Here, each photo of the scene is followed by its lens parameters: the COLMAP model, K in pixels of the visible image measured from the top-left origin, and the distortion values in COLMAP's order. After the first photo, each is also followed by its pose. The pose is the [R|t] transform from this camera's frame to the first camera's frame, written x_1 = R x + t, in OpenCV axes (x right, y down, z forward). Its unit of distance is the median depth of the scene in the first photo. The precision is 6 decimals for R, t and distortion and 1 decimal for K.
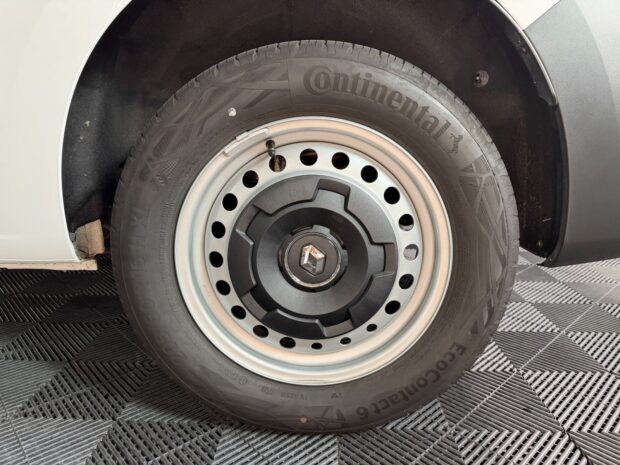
lens RADIAL K [[434.9, 0, 311.7], [0, 434.9, 231.8], [0, 0, 1]] dist [0.018769, -0.053961]
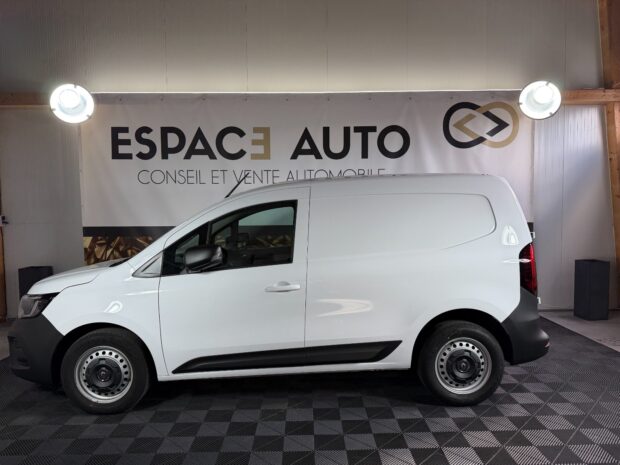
lens RADIAL K [[434.9, 0, 314.9], [0, 434.9, 238.4], [0, 0, 1]] dist [0.018769, -0.053961]
pose [[0.998926, -0.018491, 0.042473, -1.765752], [0.025058, 0.986845, -0.159718, -0.586496], [-0.038961, 0.160611, 0.986249, -3.812029]]
